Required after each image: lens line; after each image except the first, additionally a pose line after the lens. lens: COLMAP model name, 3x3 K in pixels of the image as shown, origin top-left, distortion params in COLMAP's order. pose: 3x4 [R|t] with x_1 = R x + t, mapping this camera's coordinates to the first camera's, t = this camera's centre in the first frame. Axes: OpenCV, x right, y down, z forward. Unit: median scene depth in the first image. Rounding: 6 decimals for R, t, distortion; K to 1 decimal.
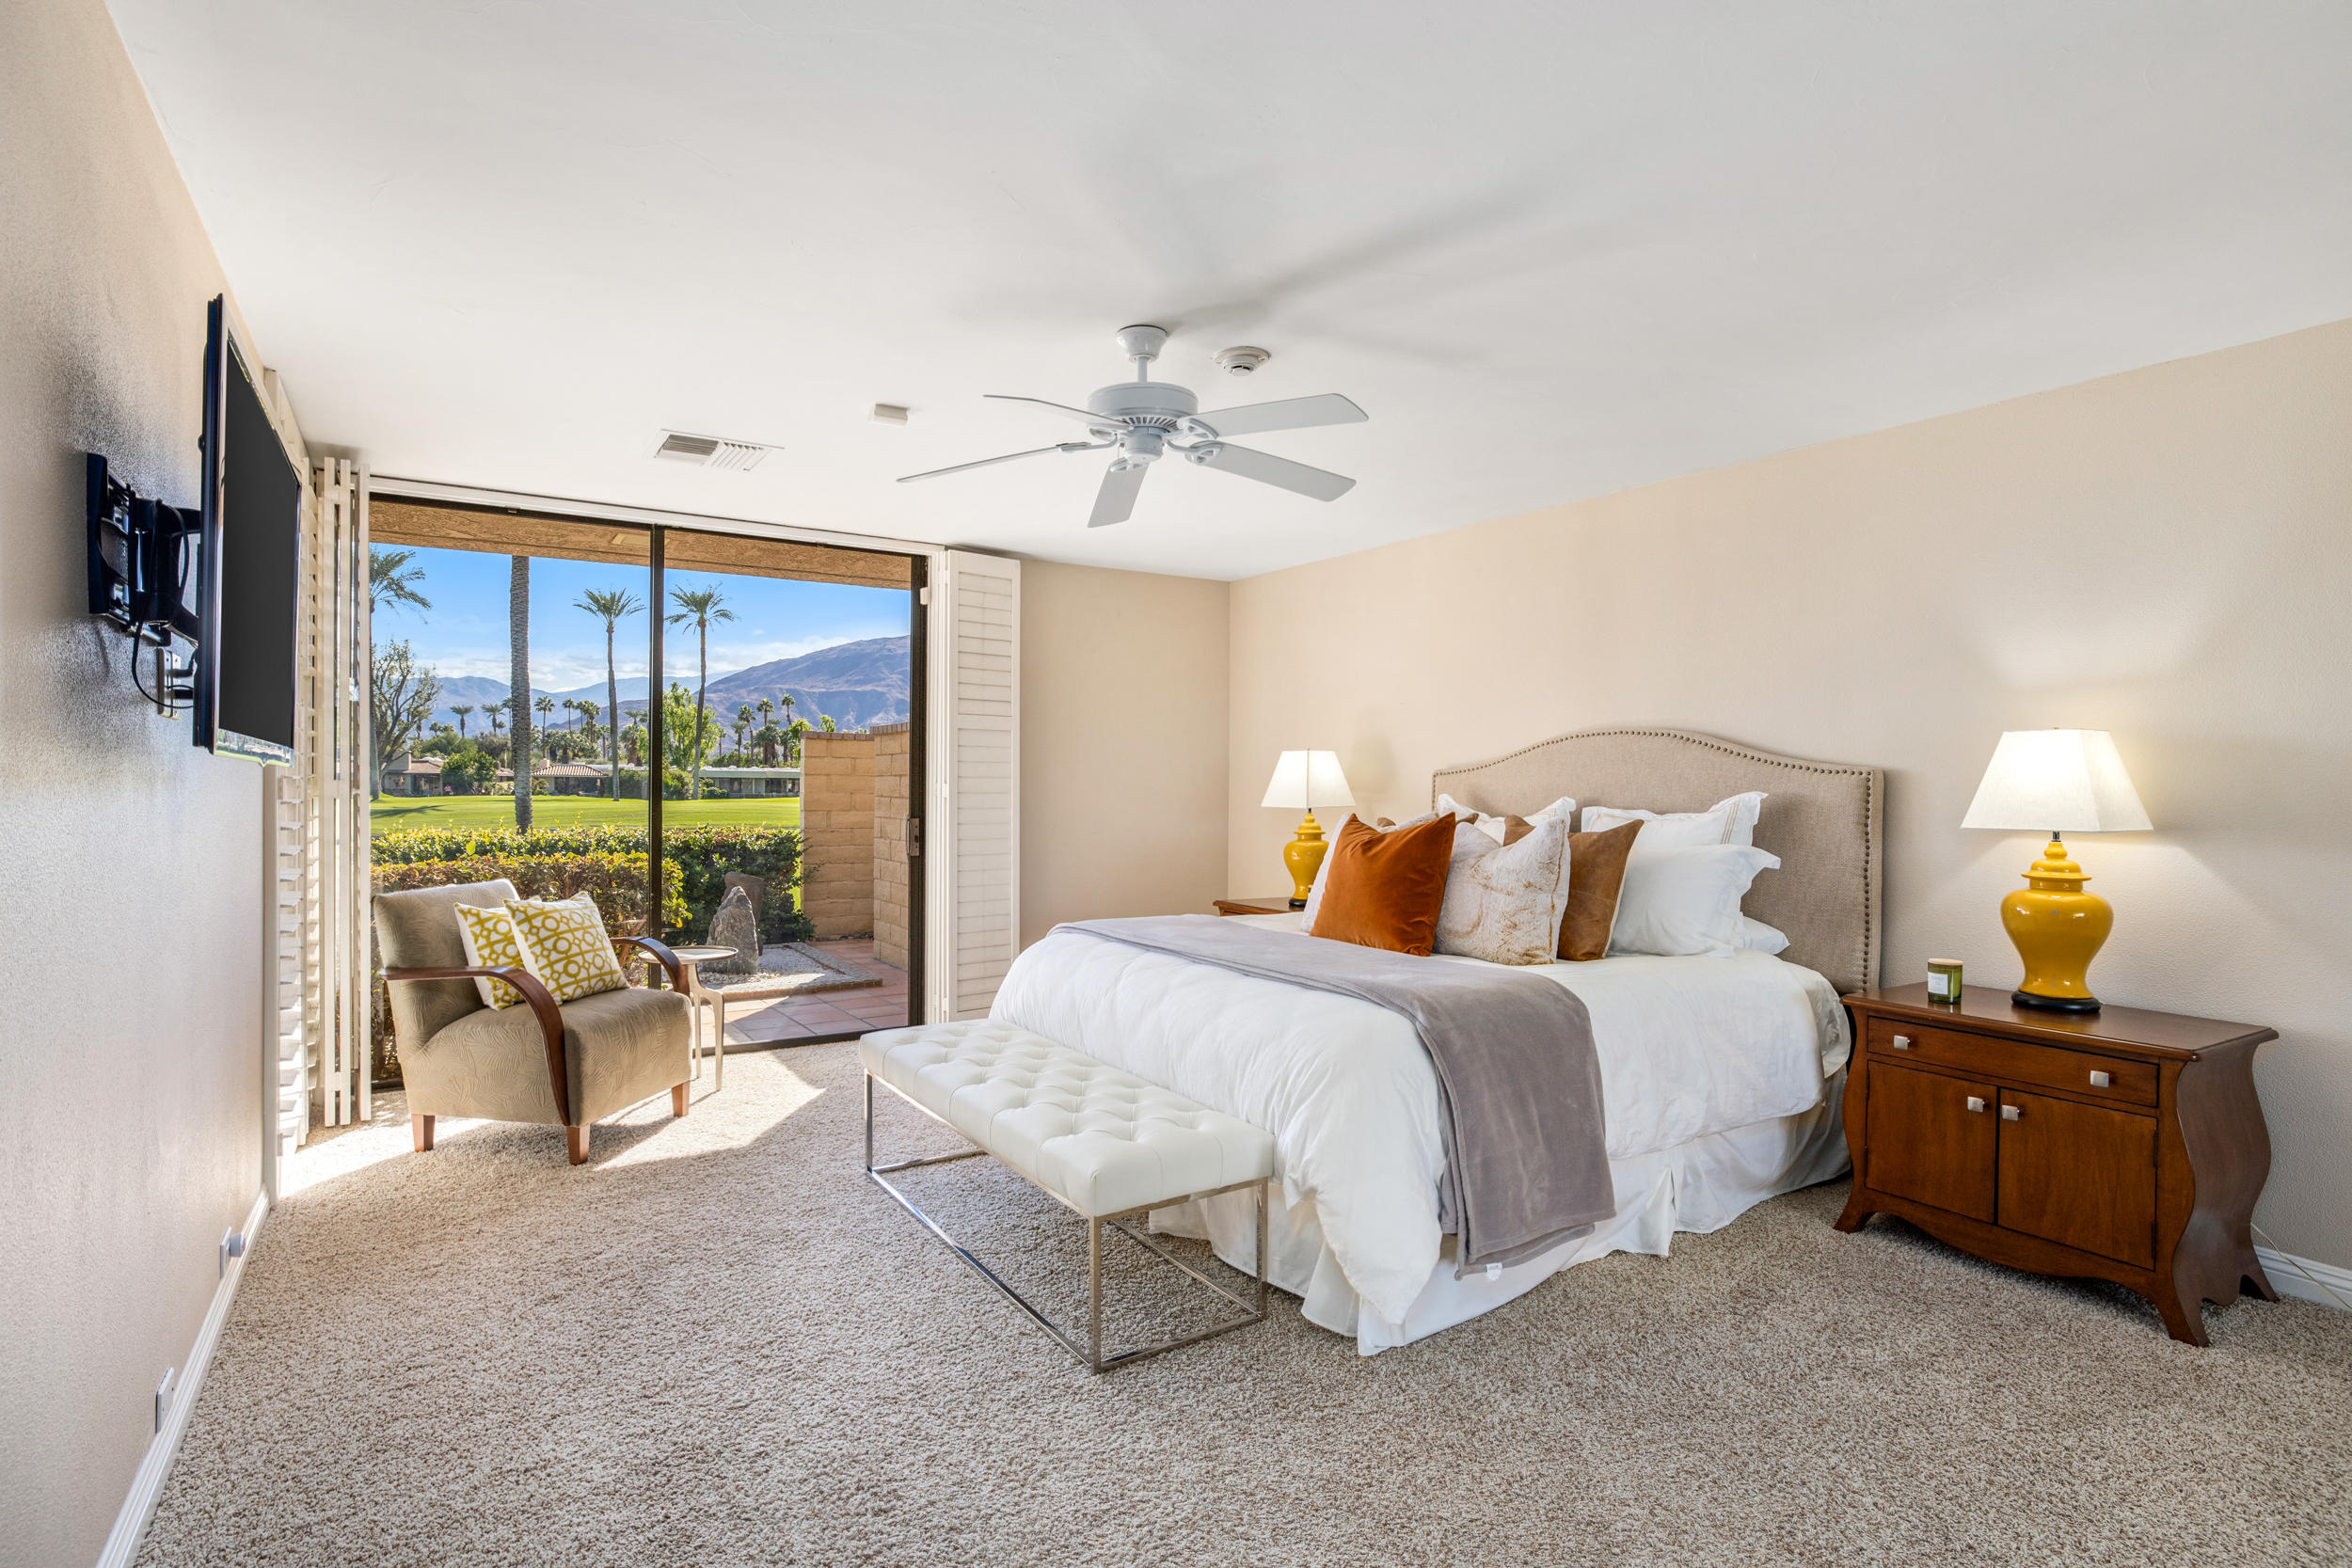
lens RADIAL K [[1143.3, 0, 1121.6], [0, 1143.3, 795.5], [0, 0, 1]] dist [-0.018654, 0.001613]
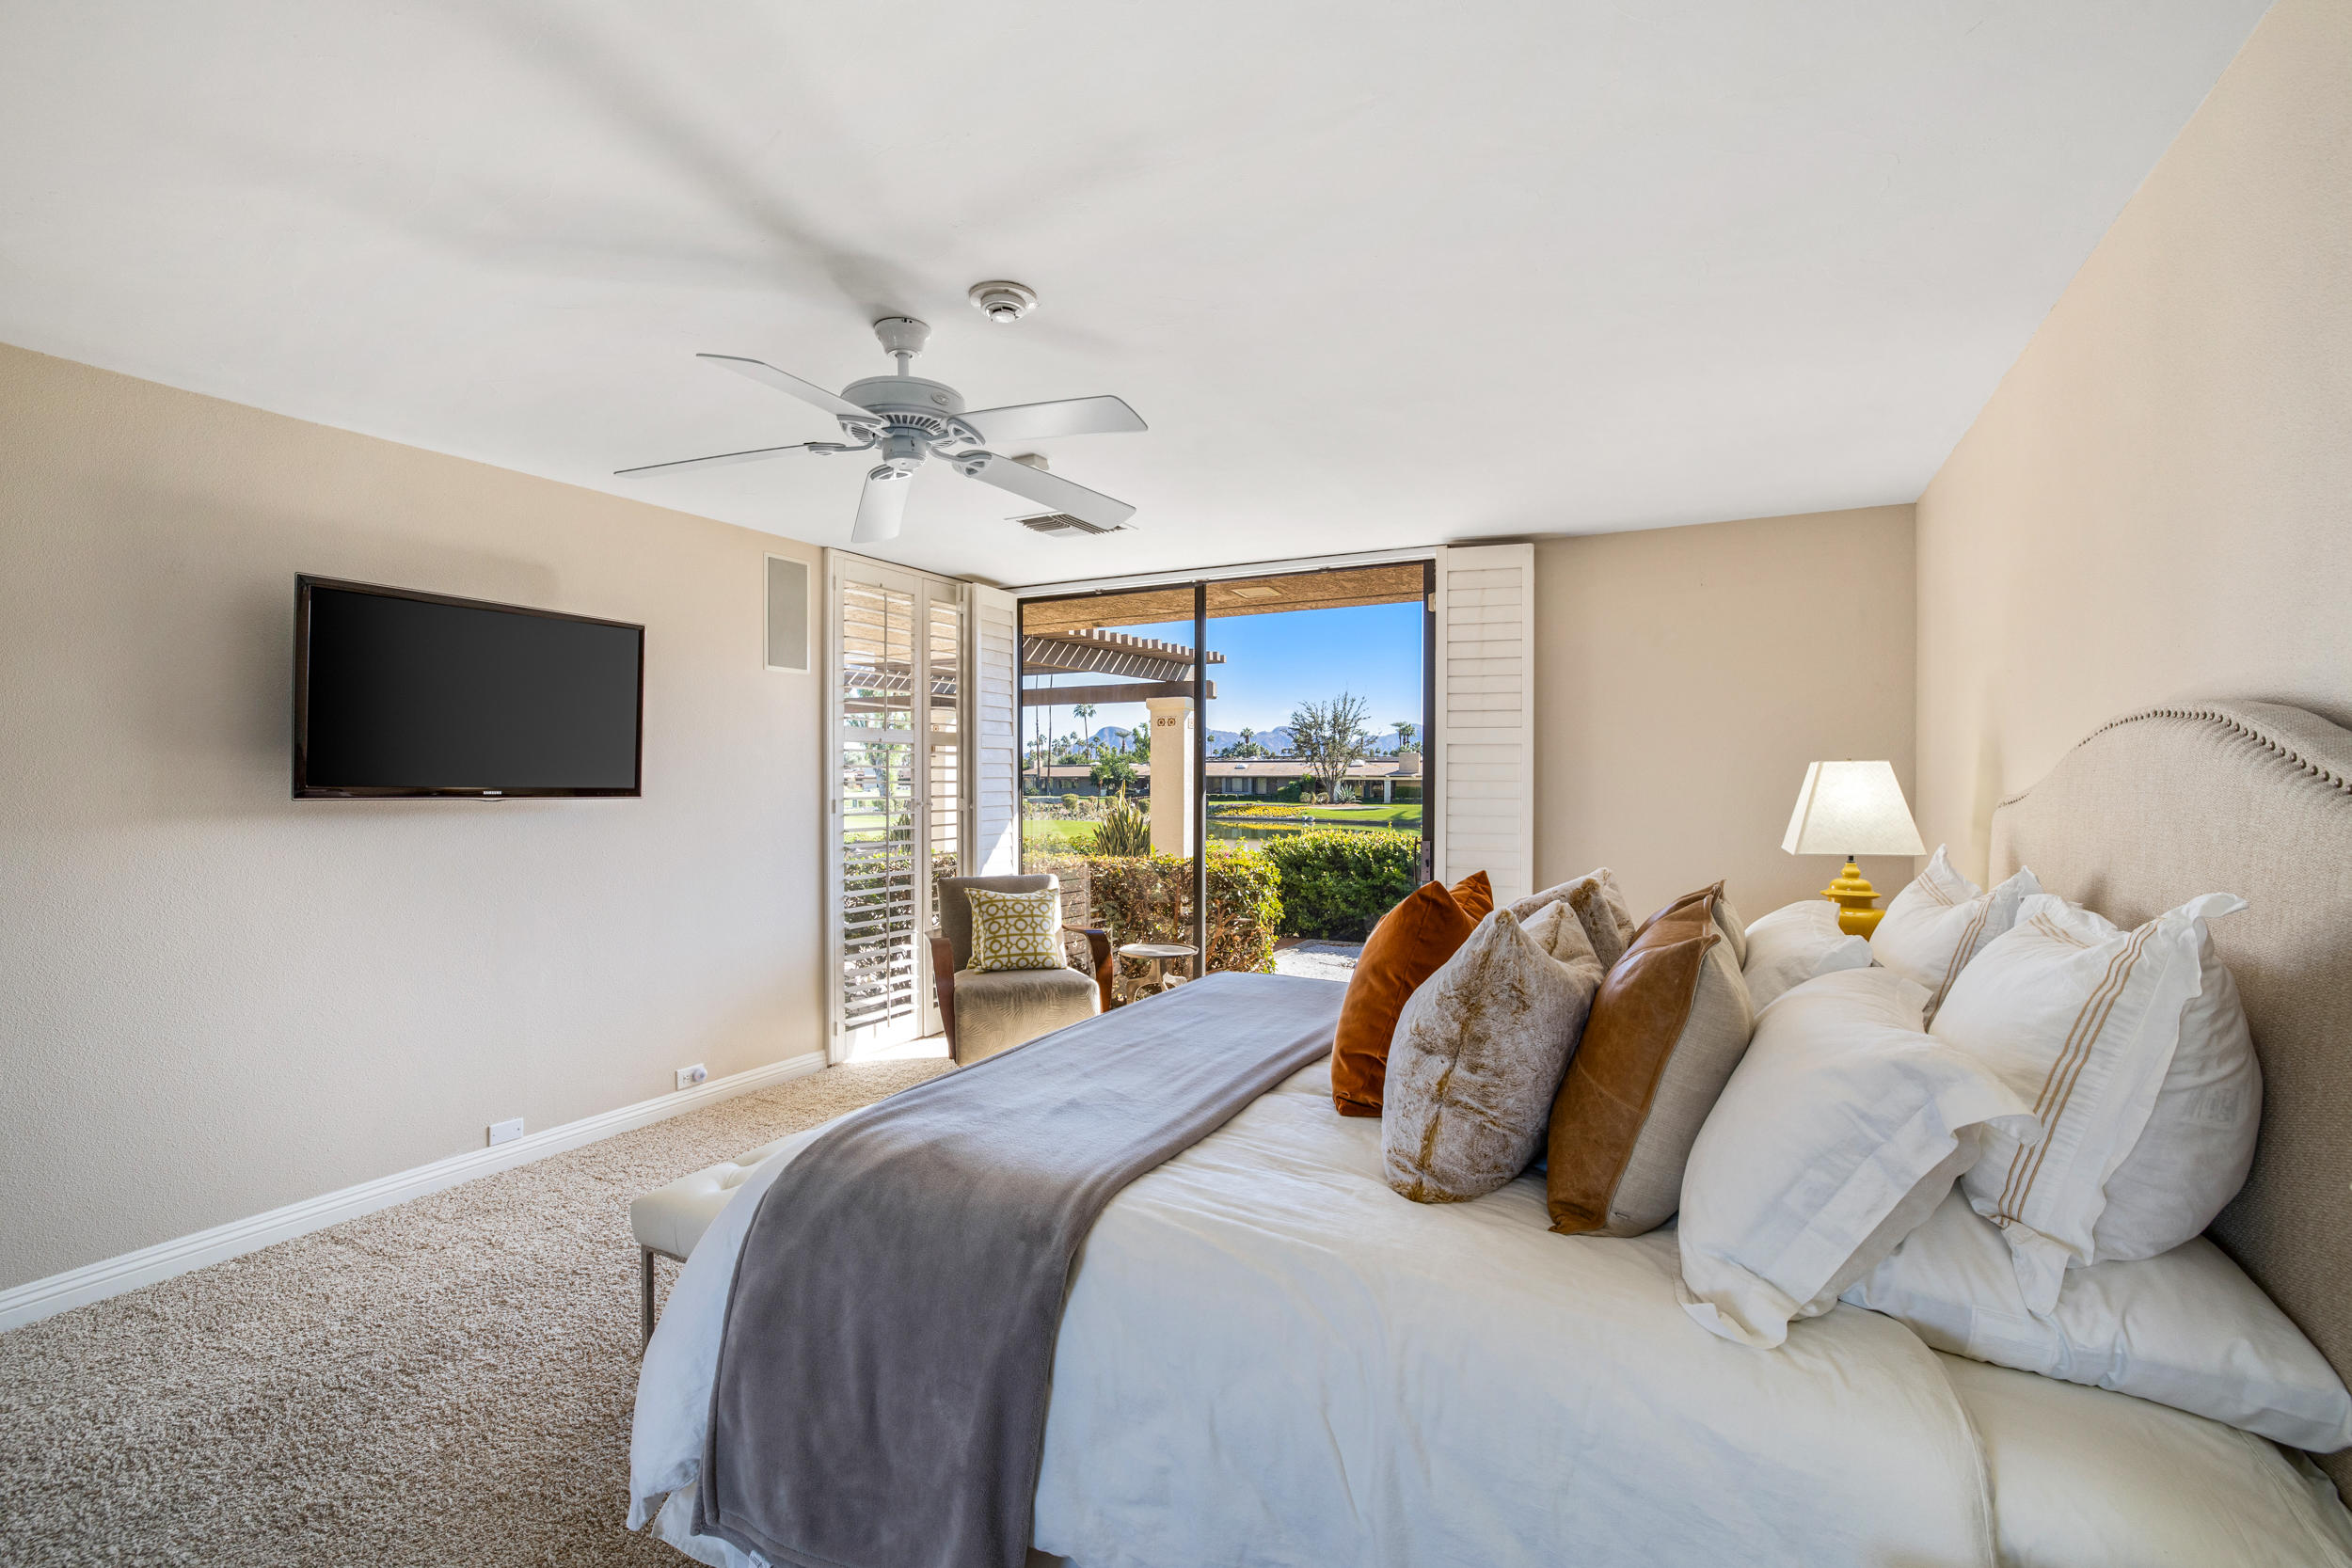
lens RADIAL K [[1007.5, 0, 1213.8], [0, 1007.5, 781.8], [0, 0, 1]] dist [-0.039734, 0.009609]
pose [[0.518628, -0.001637, -0.854999, 0.601998], [-0.010335, 0.999913, -0.008184, -0.027622], [0.854938, 0.013081, 0.518566, 0.586295]]
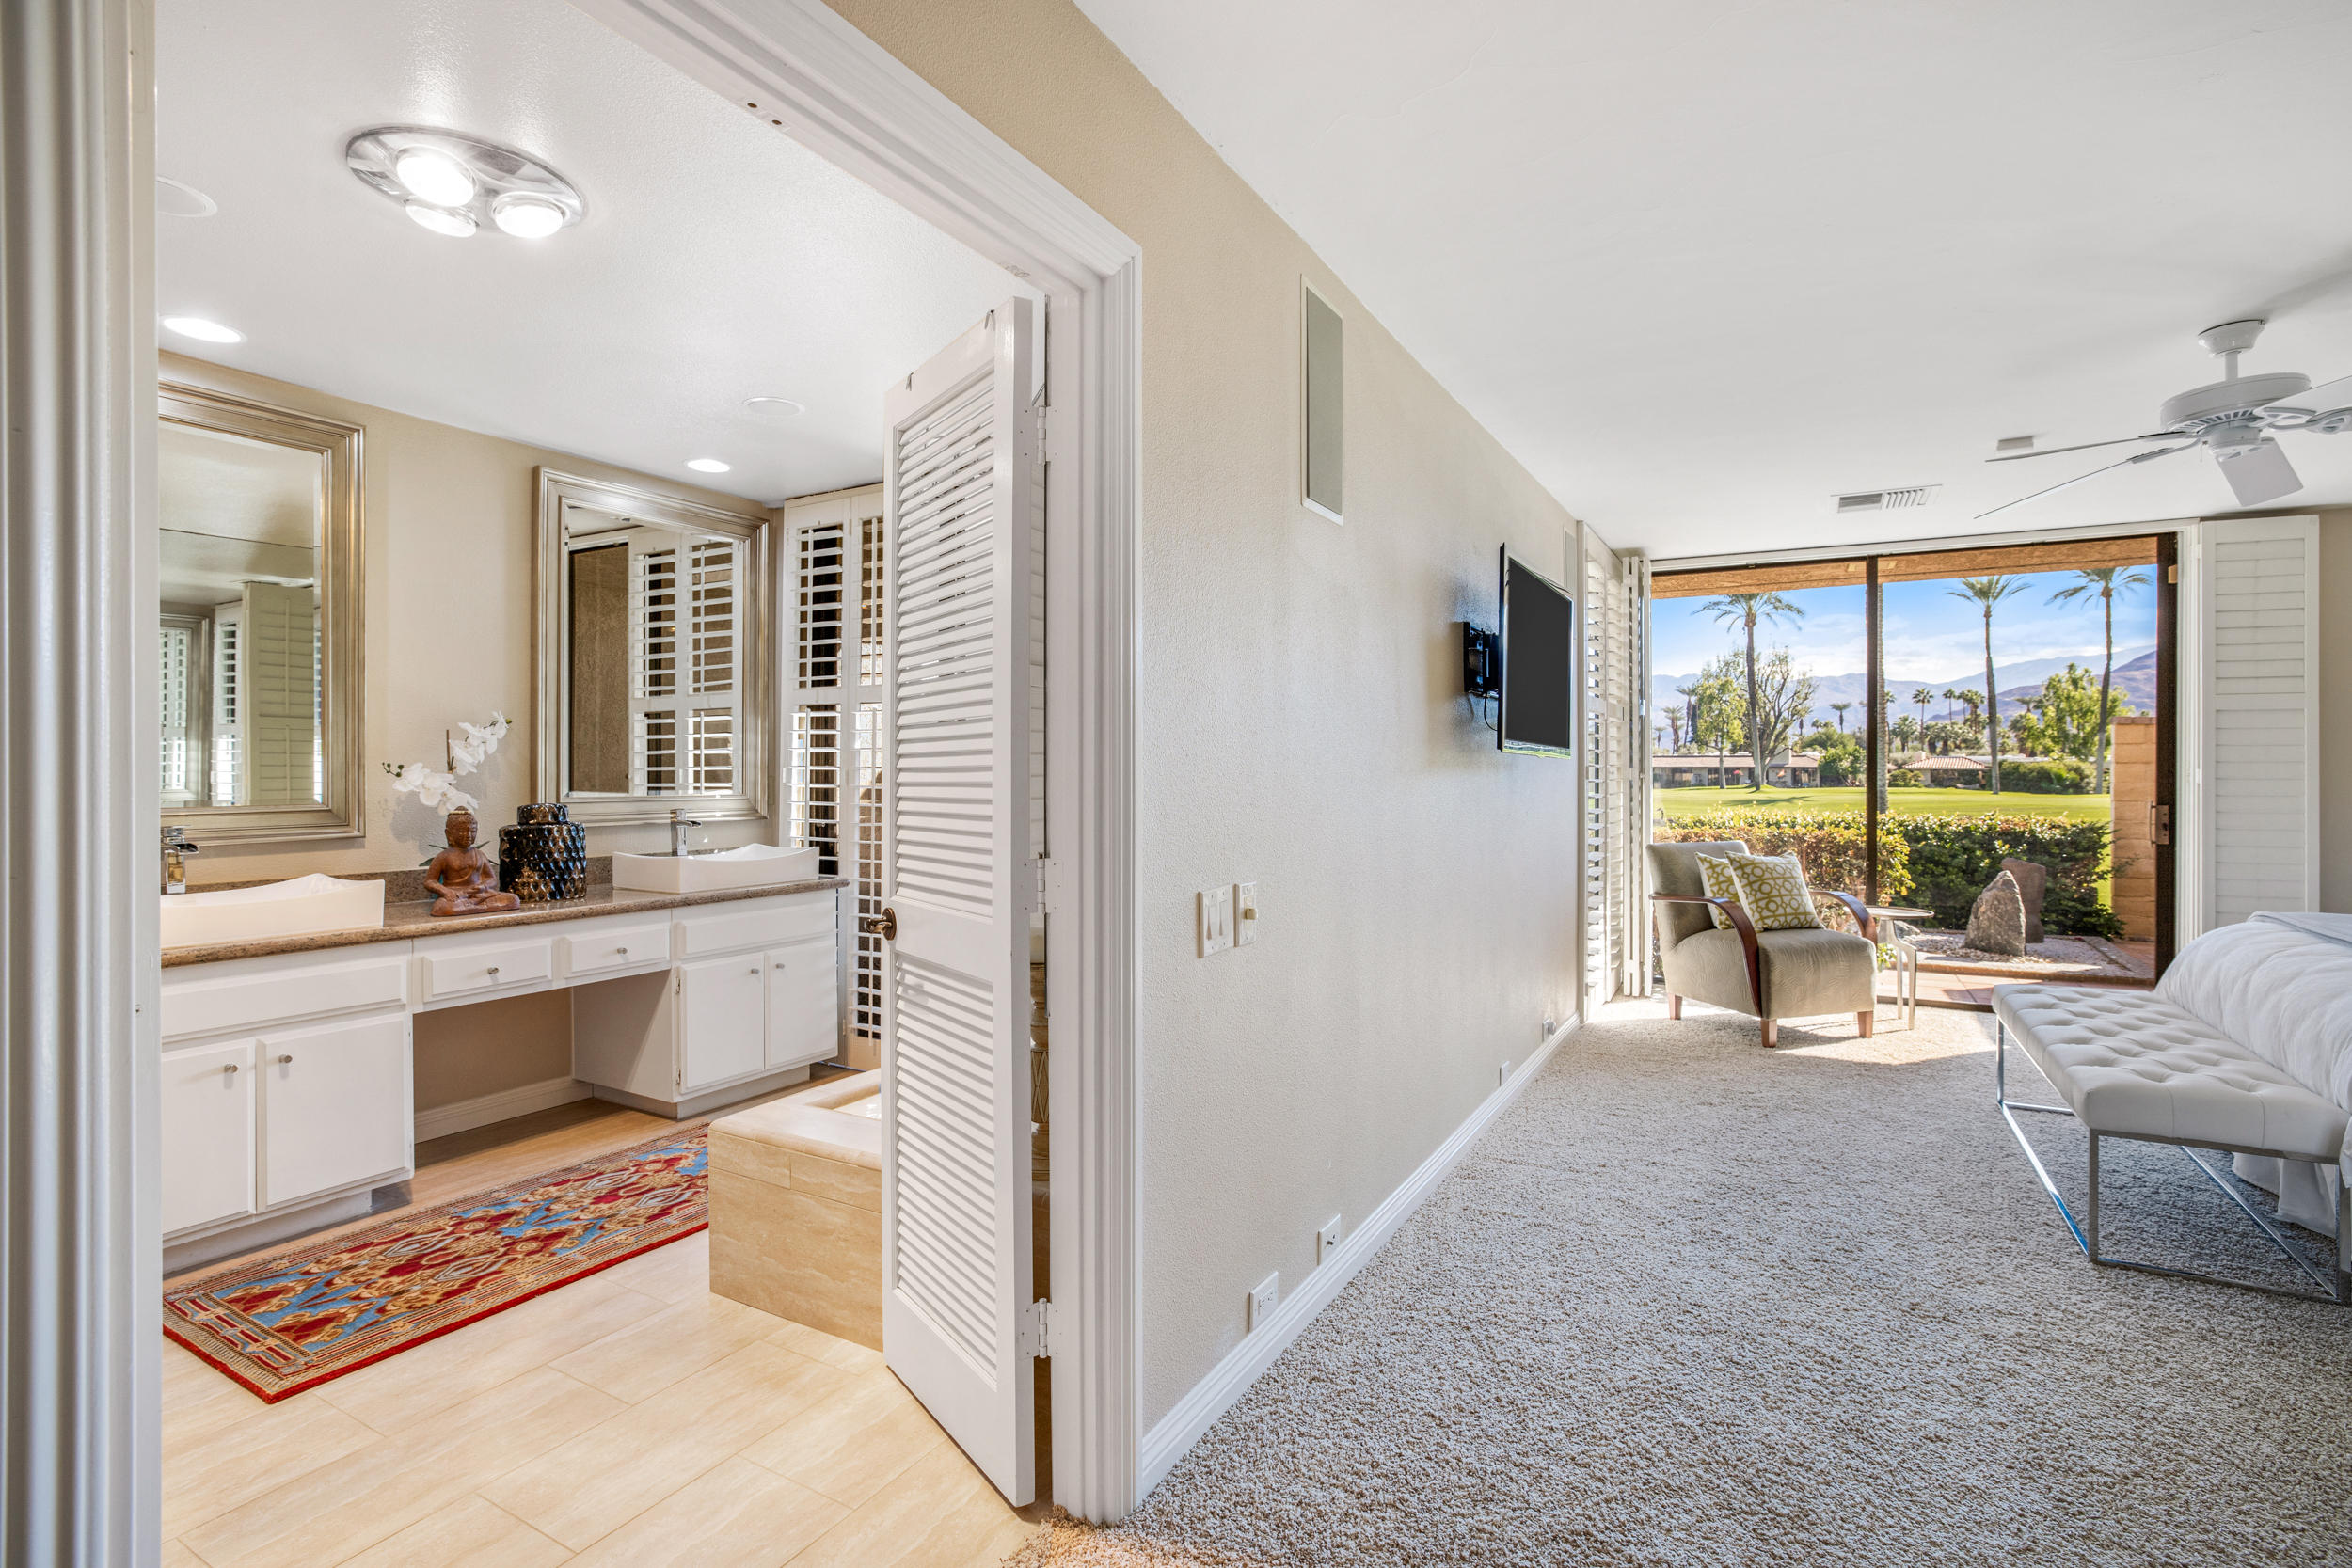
lens RADIAL K [[1112.9, 0, 1251.4], [0, 1112.9, 760.2], [0, 0, 1]] dist [0.013645, 0.001226]
pose [[0.526476, -0.012834, -0.850093, 0.305328], [-0.008636, 0.999754, -0.020442, 0.011153], [0.850146, 0.018103, 0.526235, -0.214623]]
